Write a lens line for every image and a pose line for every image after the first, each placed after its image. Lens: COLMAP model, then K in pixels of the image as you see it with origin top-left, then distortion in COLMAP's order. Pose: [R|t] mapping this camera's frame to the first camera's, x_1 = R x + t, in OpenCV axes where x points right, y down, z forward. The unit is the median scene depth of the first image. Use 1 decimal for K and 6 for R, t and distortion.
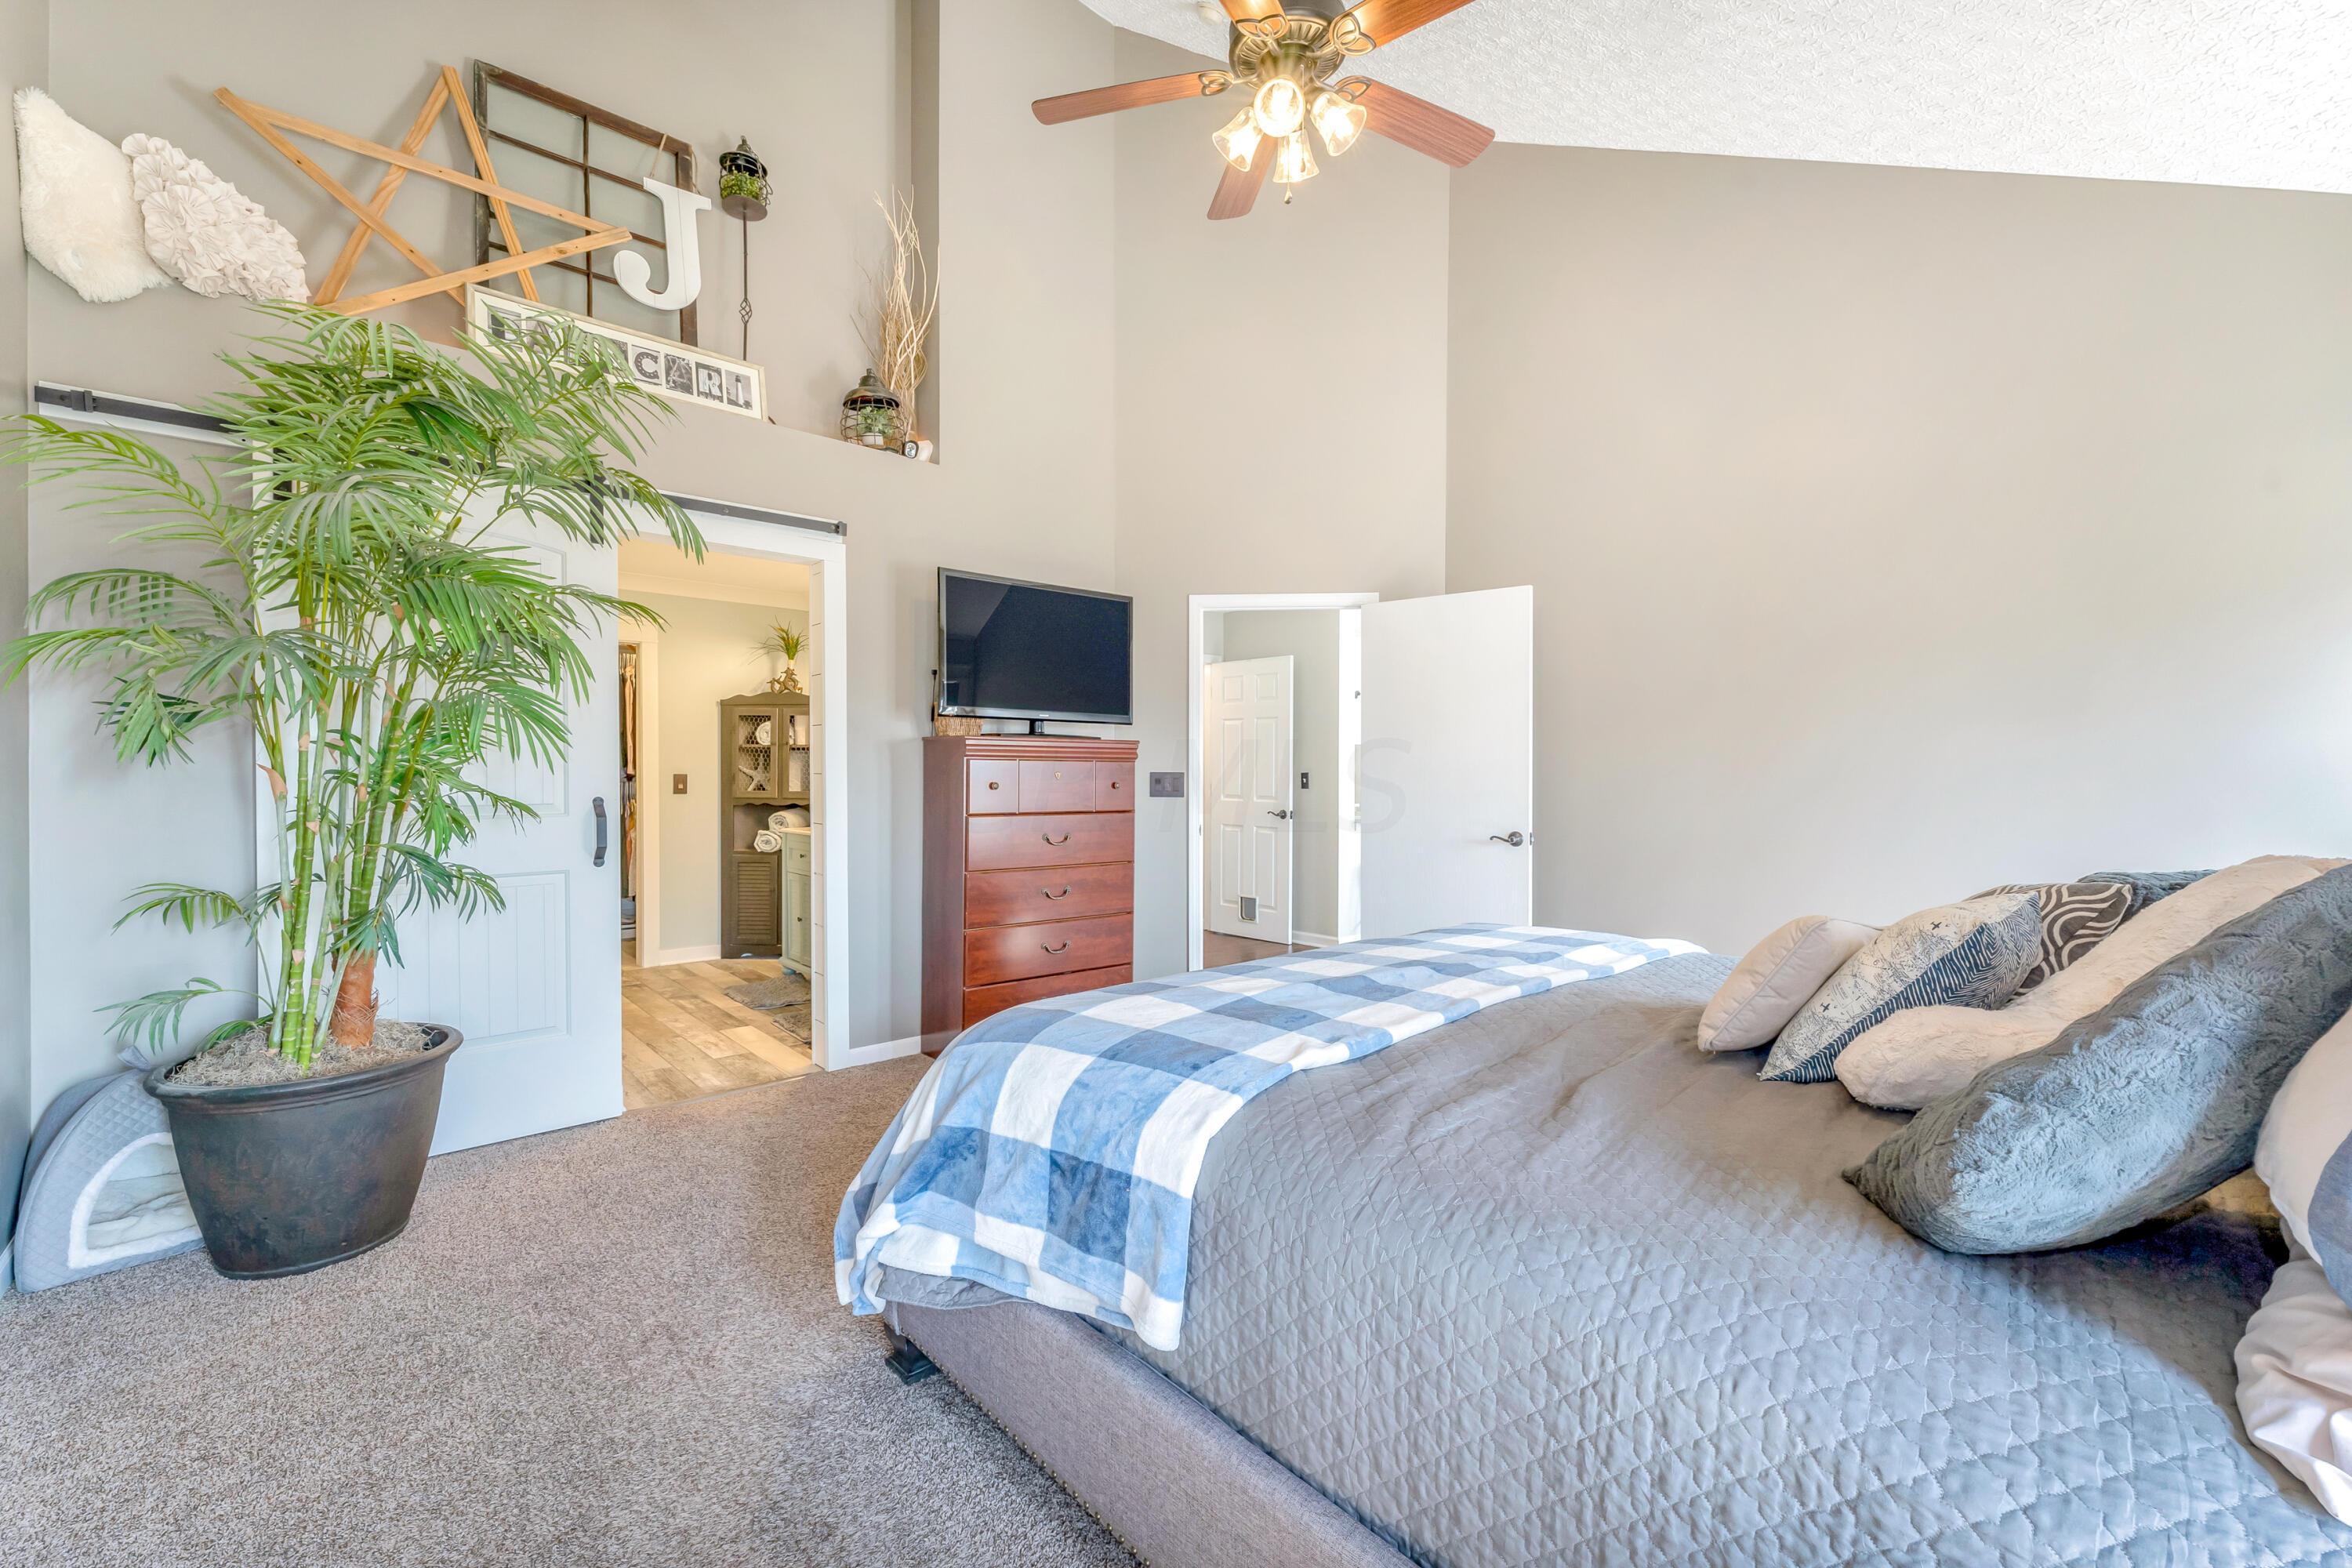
lens RADIAL K [[963.1, 0, 1159.7], [0, 963.1, 785.1], [0, 0, 1]] dist [0.000765, -0.000146]
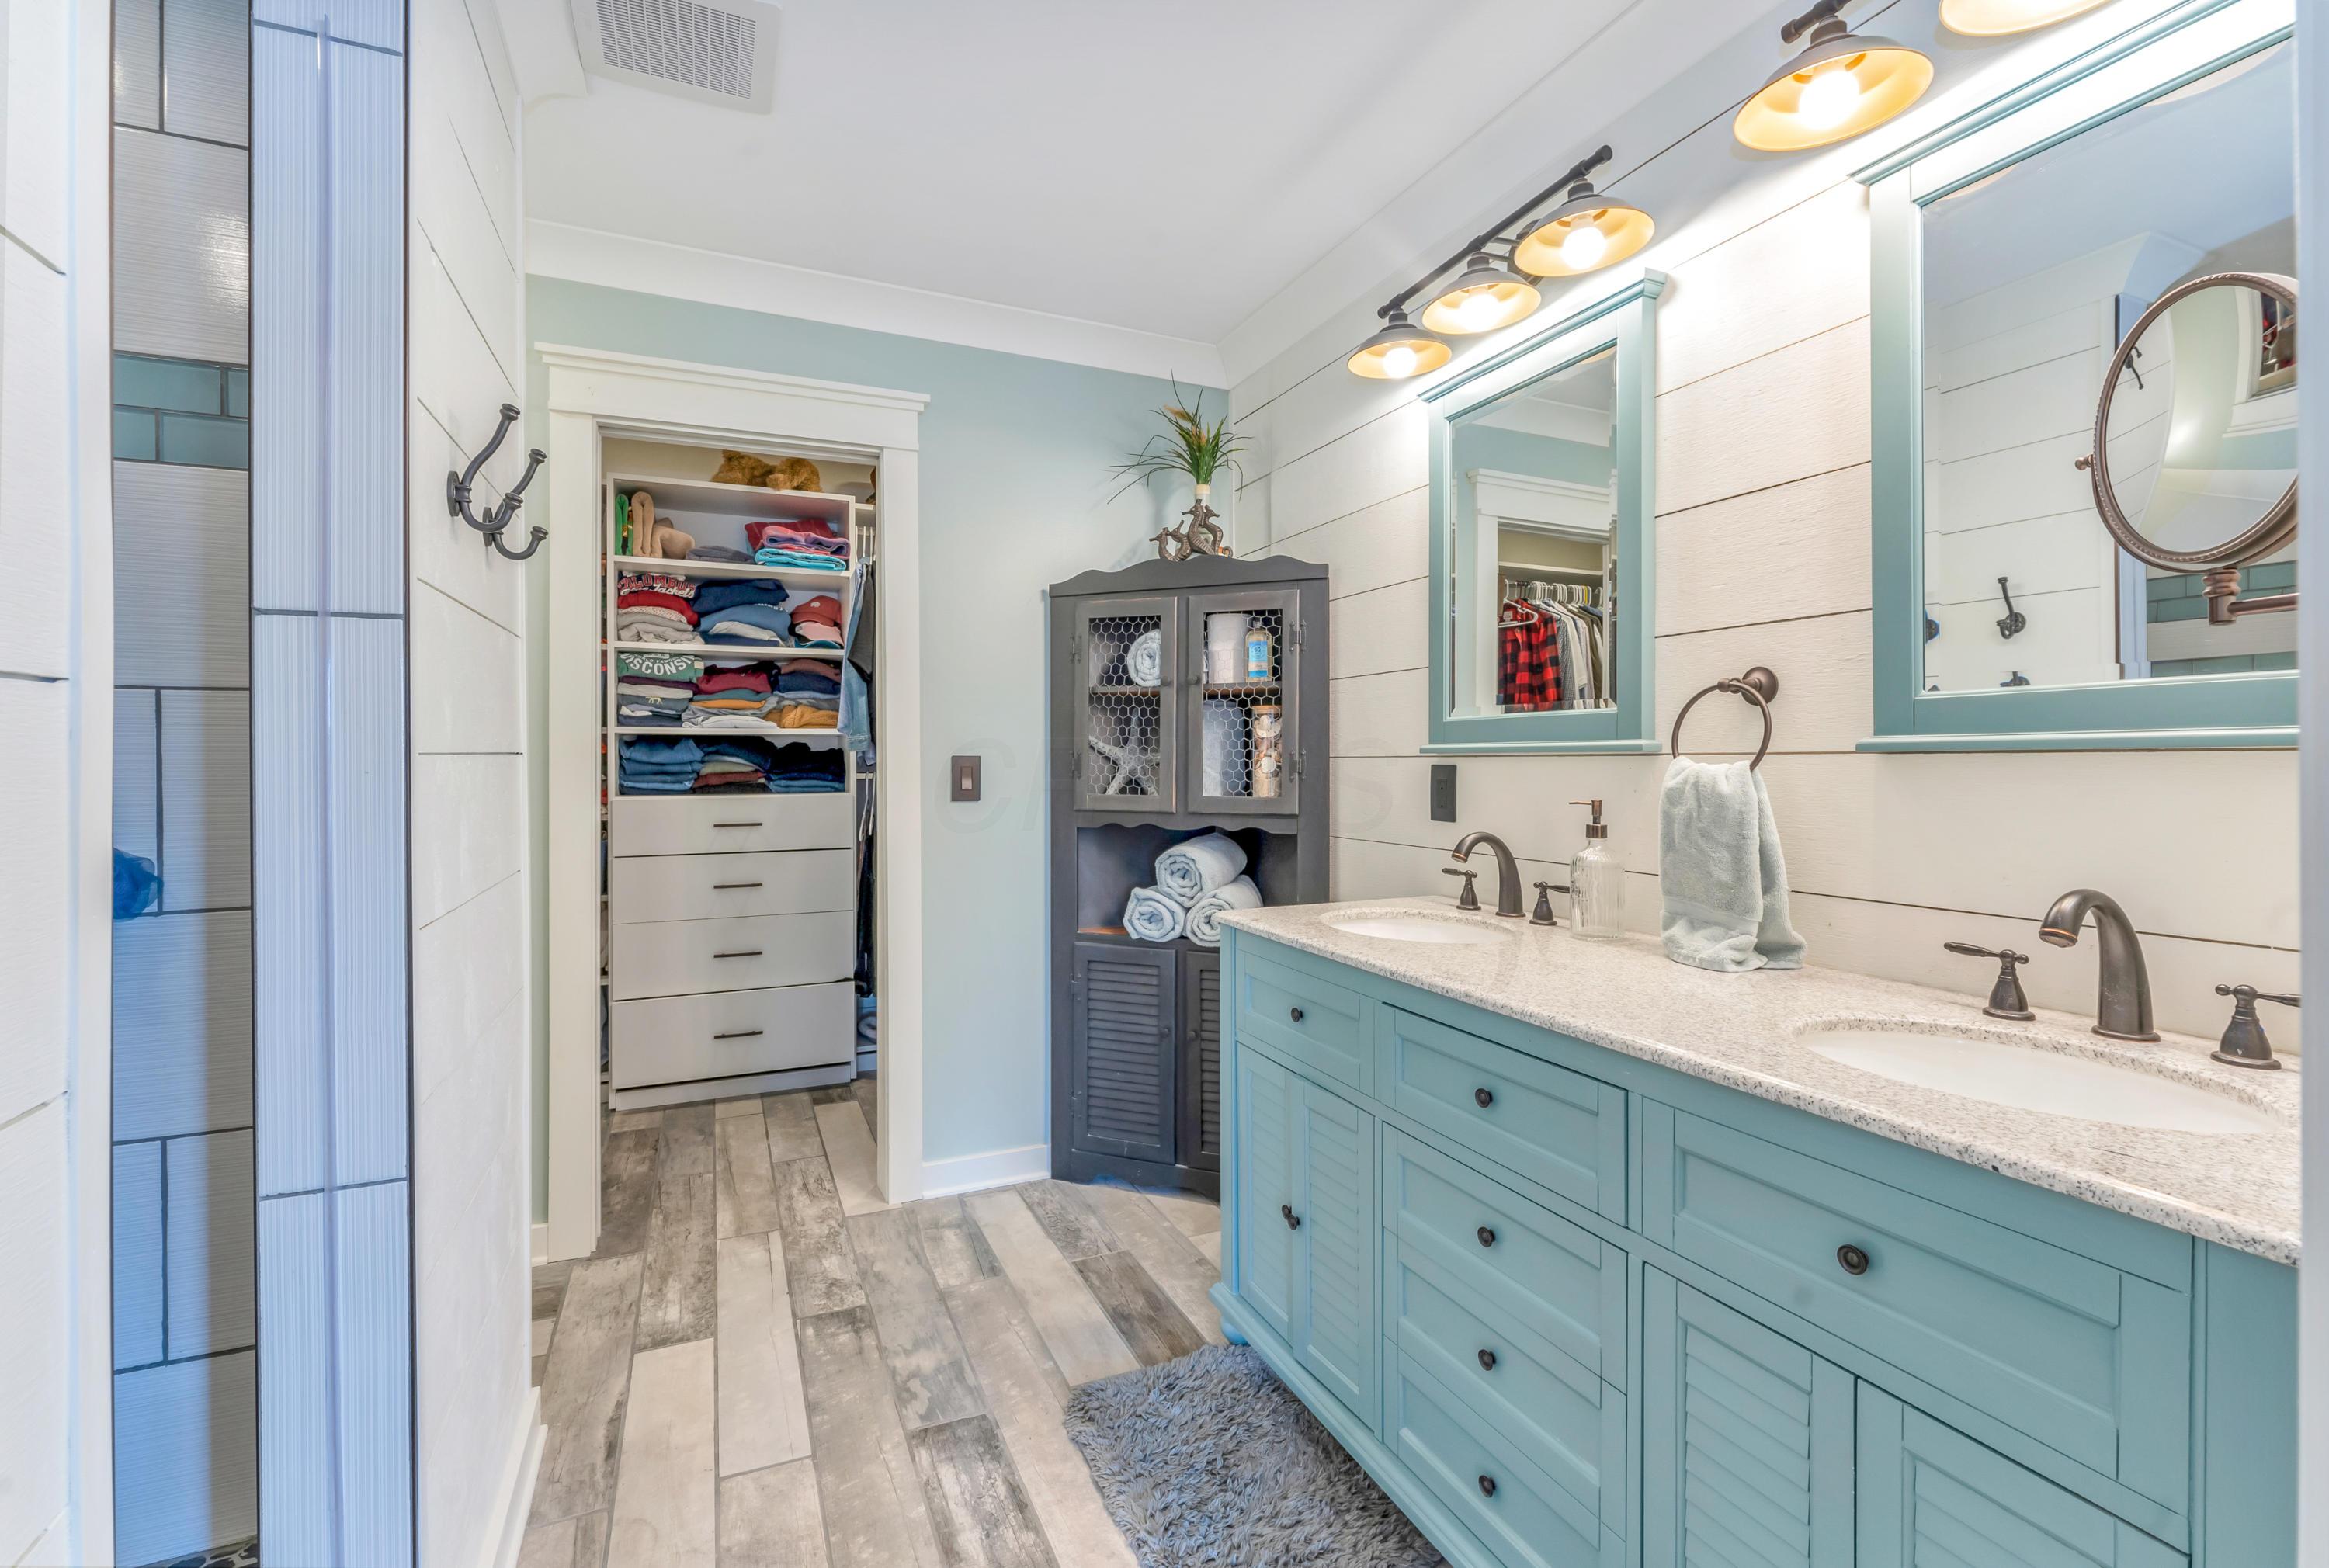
lens RADIAL K [[1017.4, 0, 1167.6], [0, 1017.4, 770.8], [0, 0, 1]] dist [0.001426, 0.000017]
pose [[0.957778, -0.000330, -0.287509, -0.272455], [0.001130, 0.999996, 0.002617, -0.005867], [0.287507, -0.002832, 0.957774, 0.574742]]
